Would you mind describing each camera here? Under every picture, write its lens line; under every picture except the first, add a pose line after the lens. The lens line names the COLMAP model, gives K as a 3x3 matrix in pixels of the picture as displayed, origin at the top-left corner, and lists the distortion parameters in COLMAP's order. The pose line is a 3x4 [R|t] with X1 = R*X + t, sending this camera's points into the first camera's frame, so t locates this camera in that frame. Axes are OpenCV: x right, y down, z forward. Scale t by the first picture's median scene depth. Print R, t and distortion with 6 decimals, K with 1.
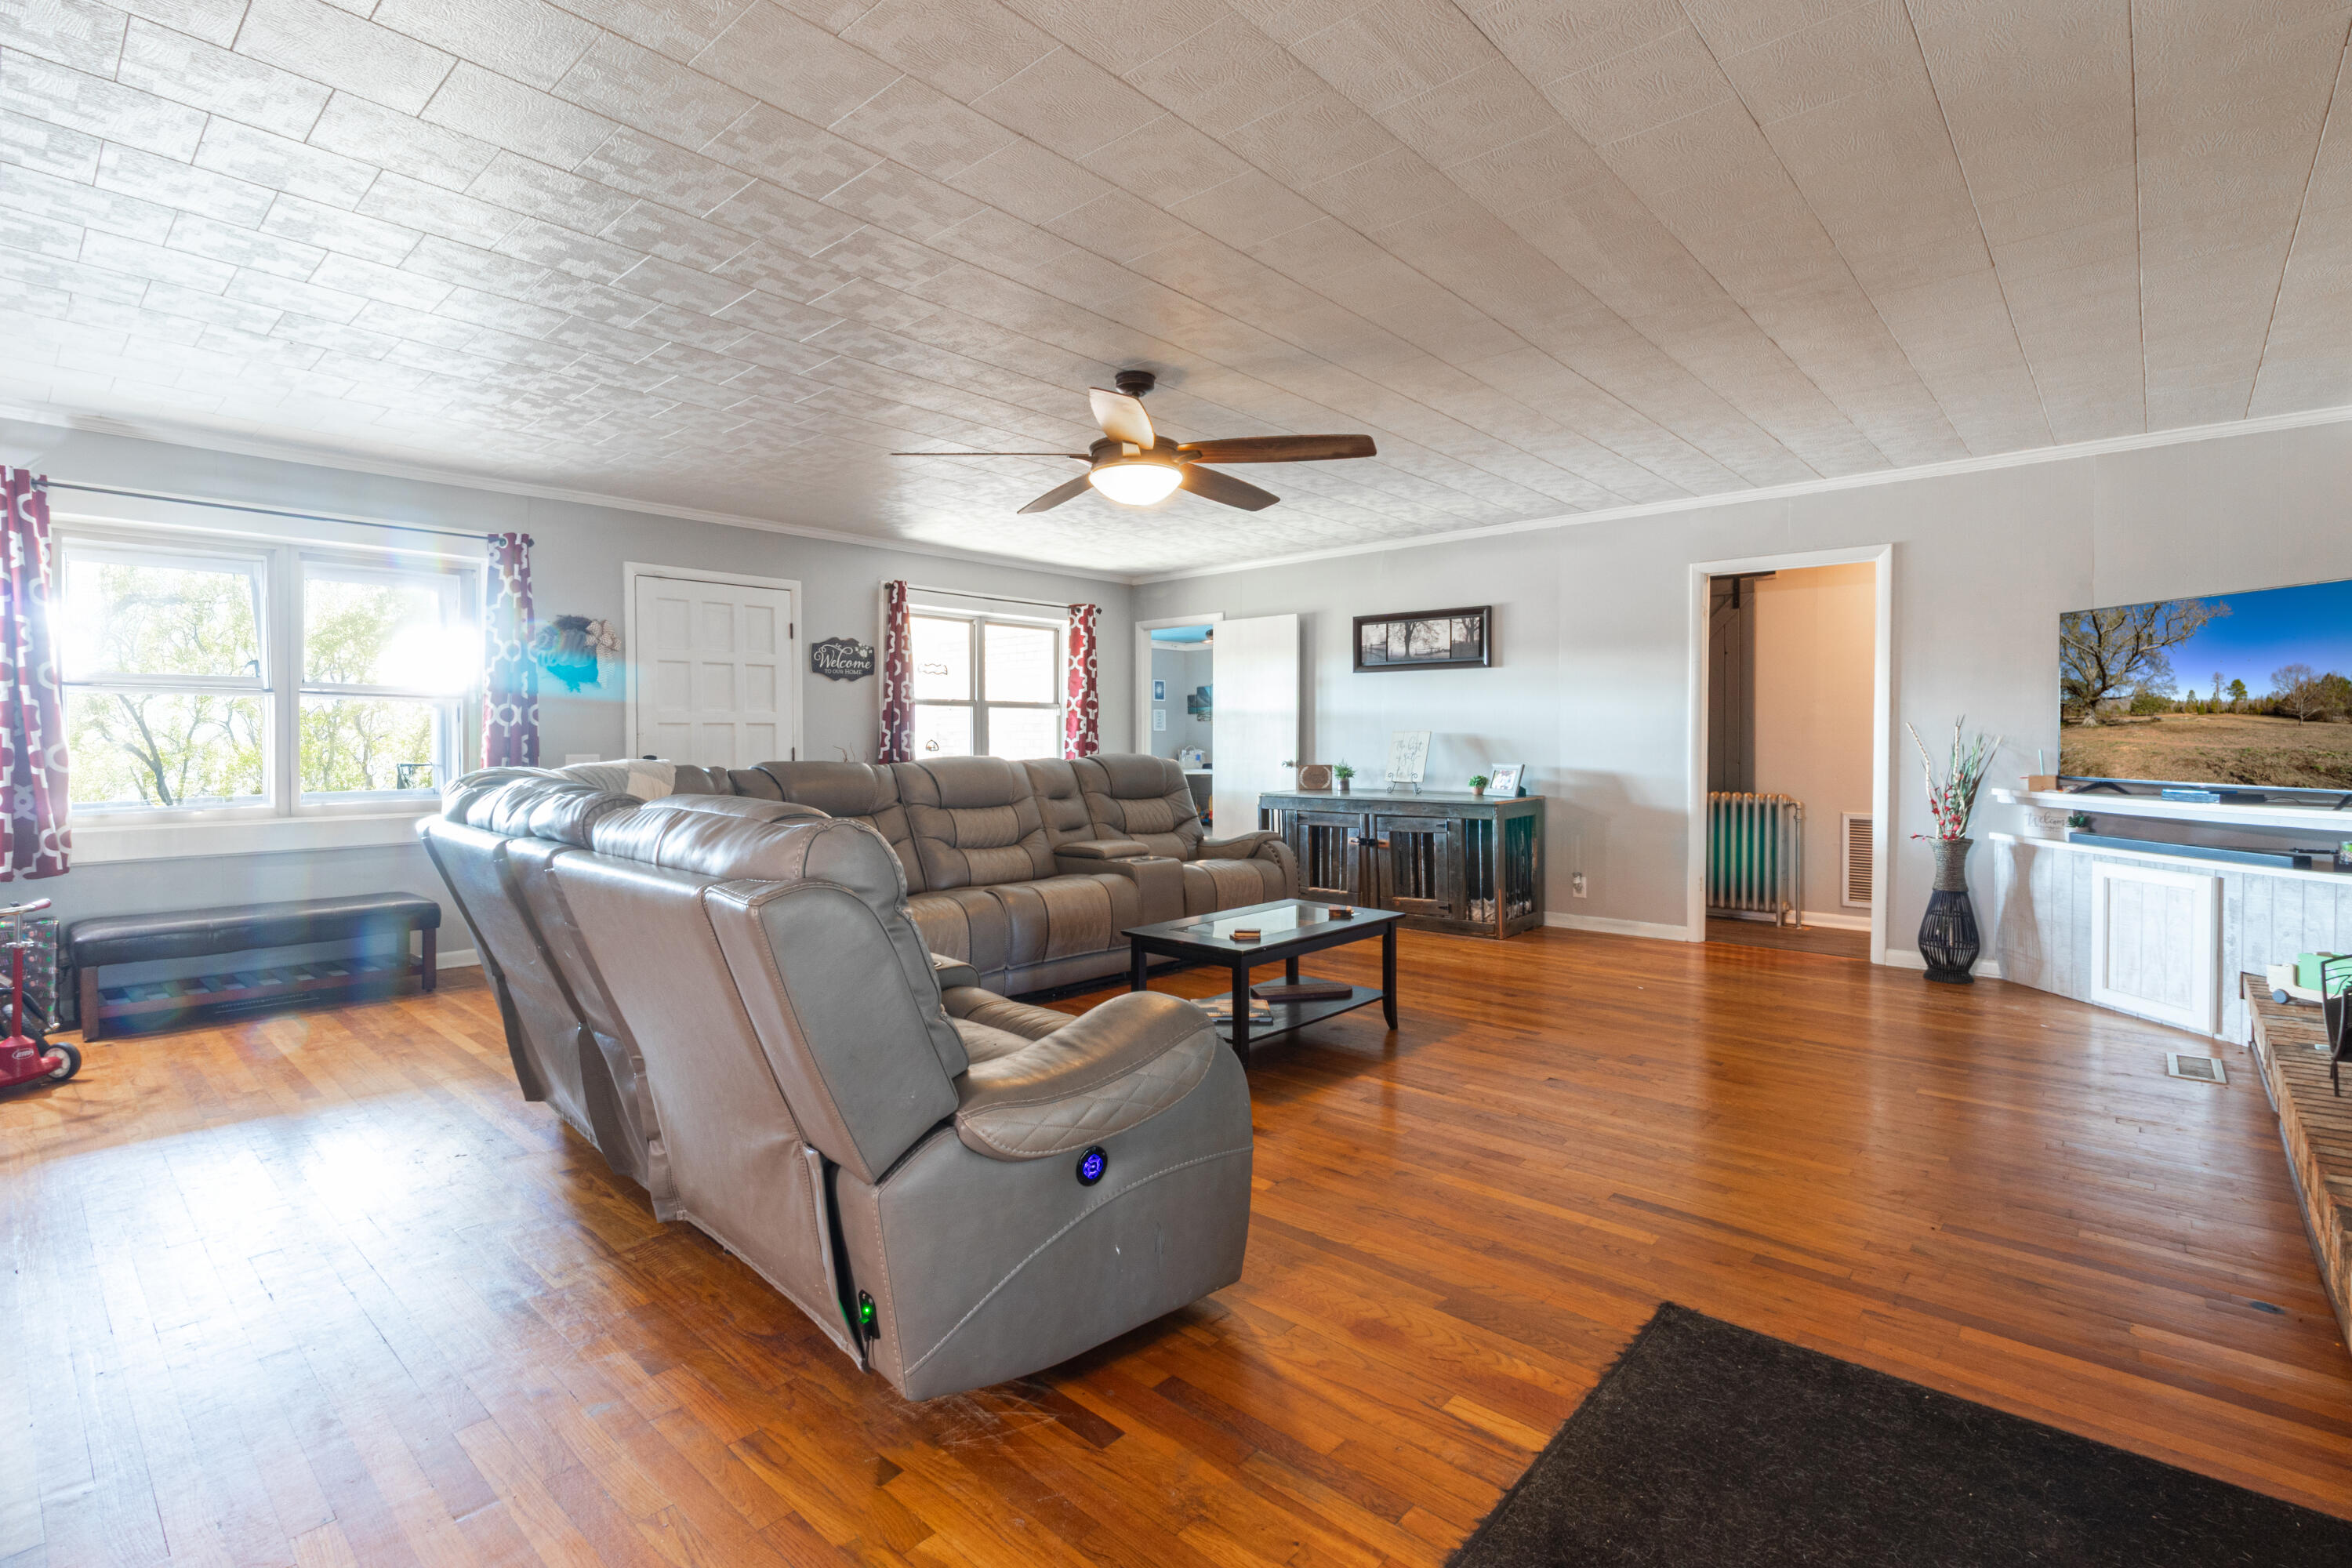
lens RADIAL K [[1084.2, 0, 1165.4], [0, 1084.2, 770.1], [0, 0, 1]] dist [0.001468, 0.000229]
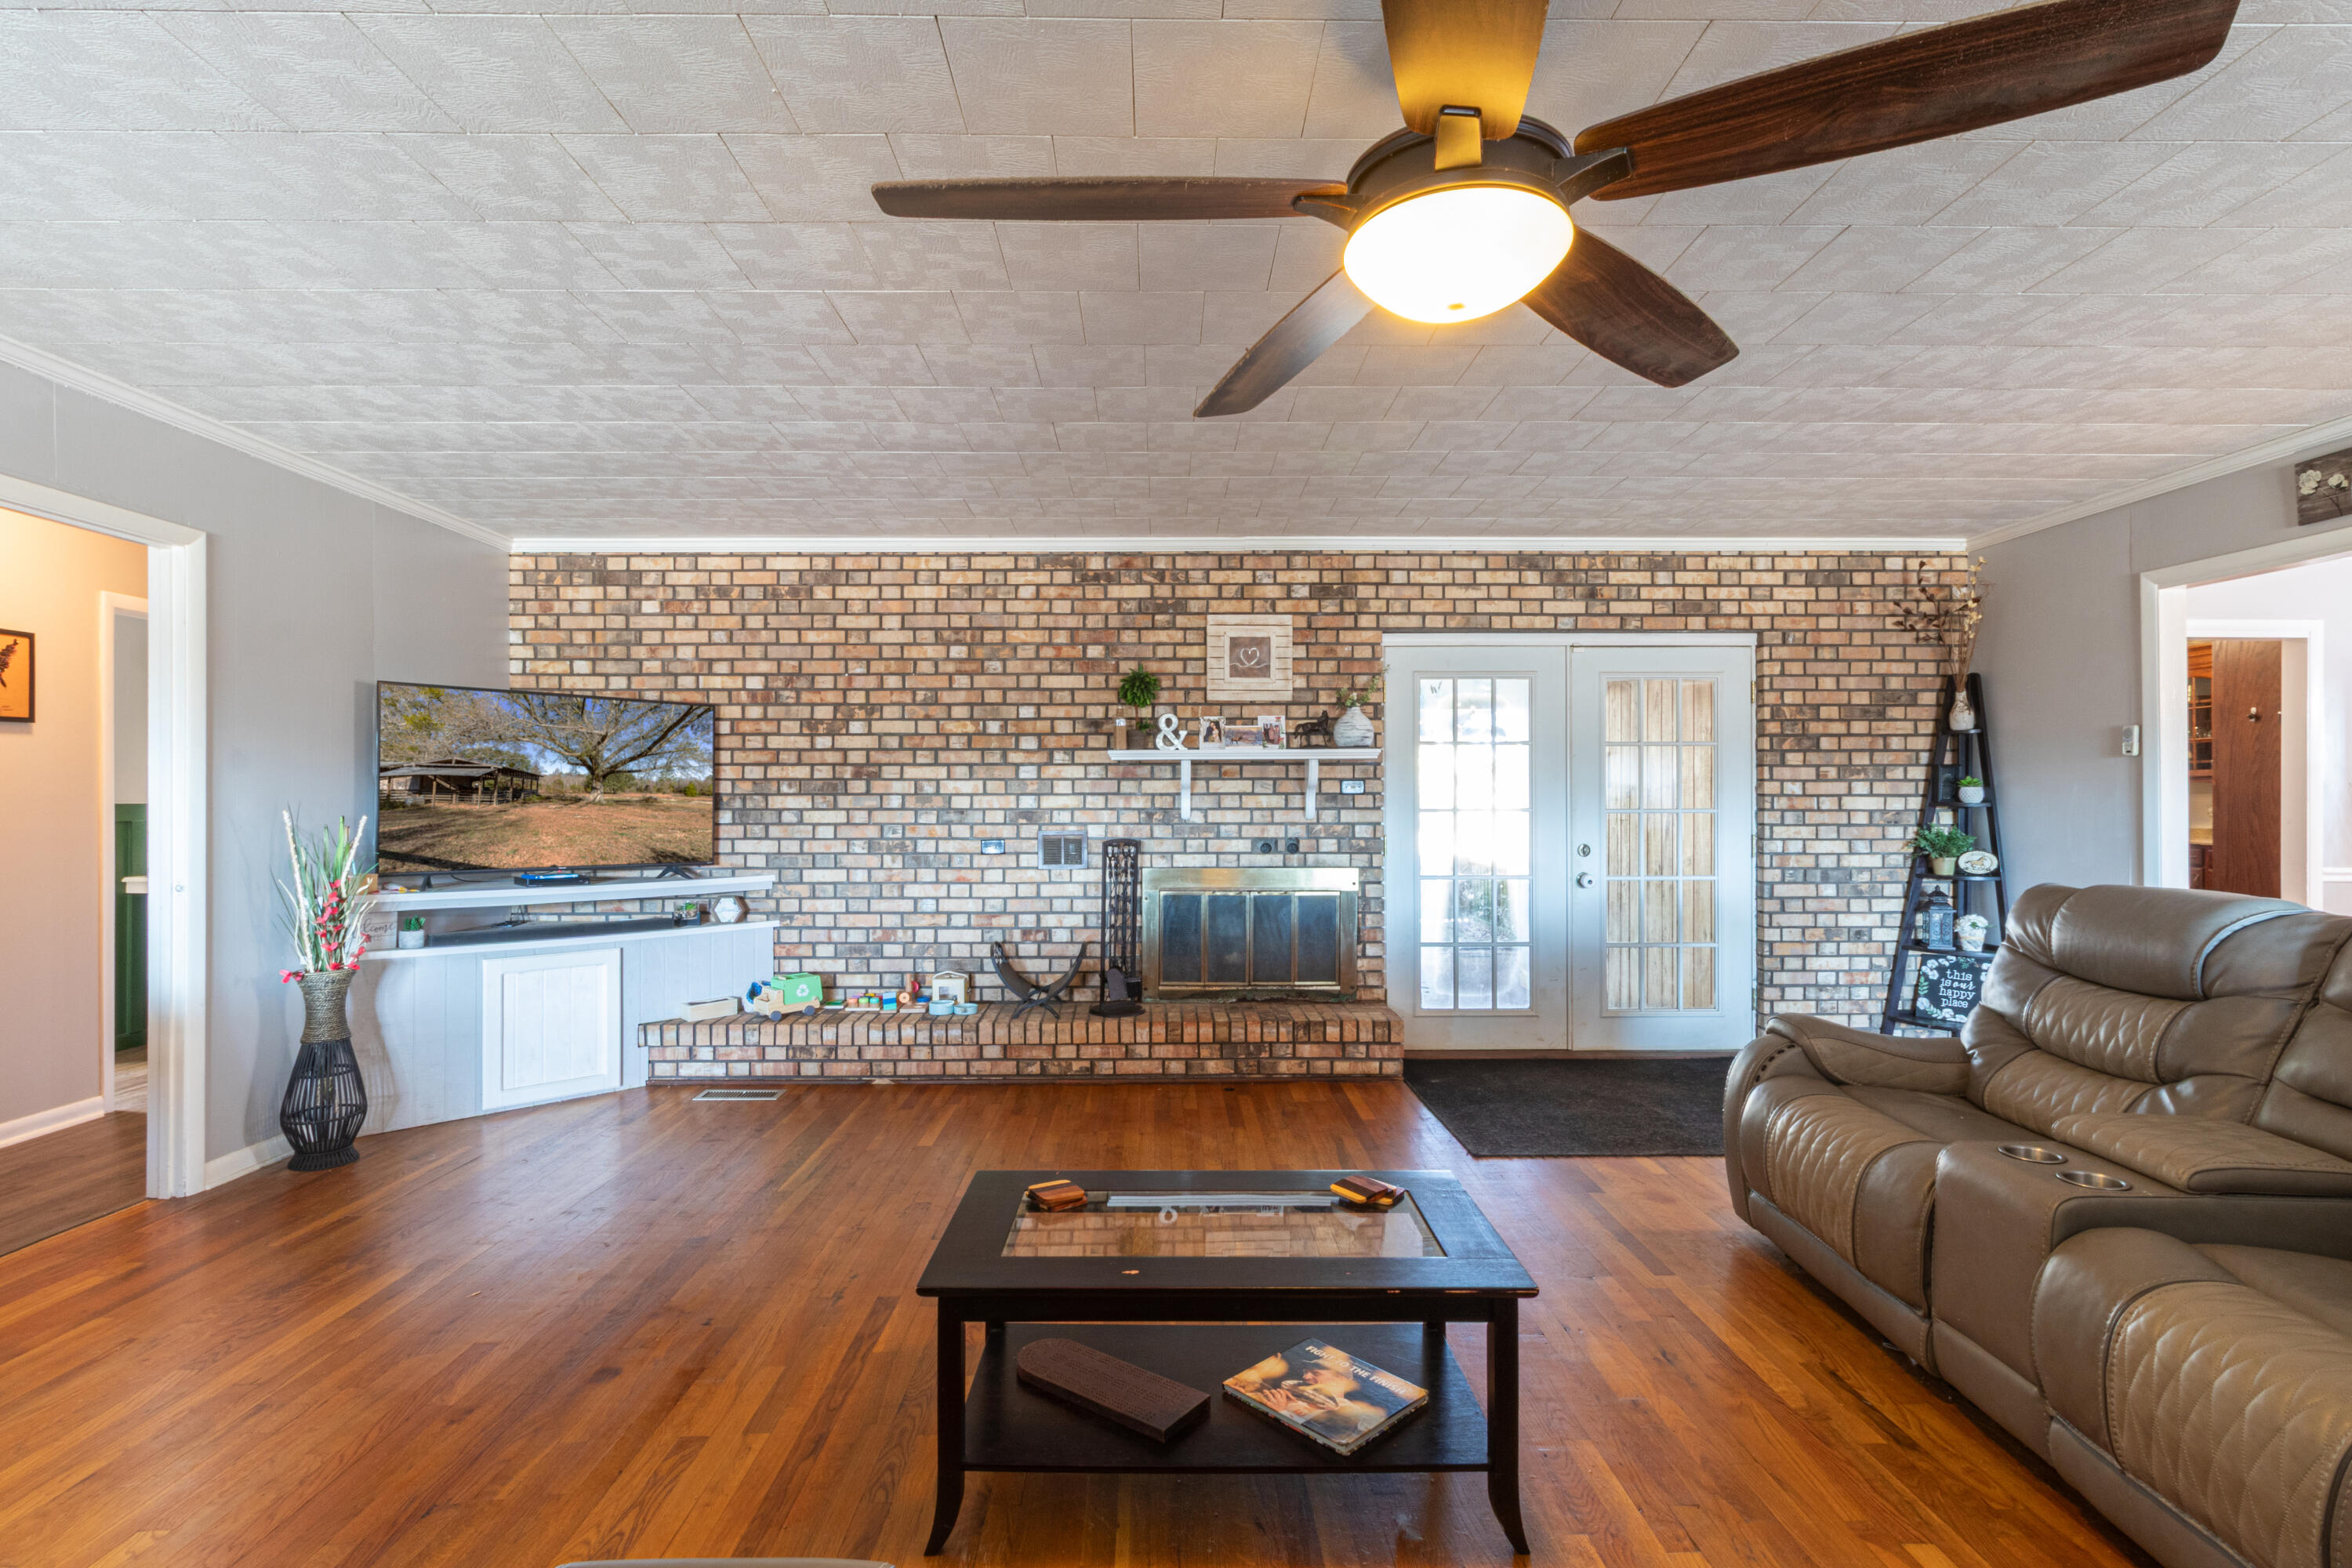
lens RADIAL K [[1142.1, 0, 1174.5], [0, 1142.1, 814.0], [0, 0, 1]] dist [0.000854, 0.000368]
pose [[-0.666198, -0.000748, 0.745774, -0.273724], [0.019866, 0.999627, 0.018749, -0.047027], [-0.745510, 0.027306, -0.665935, 1.208741]]
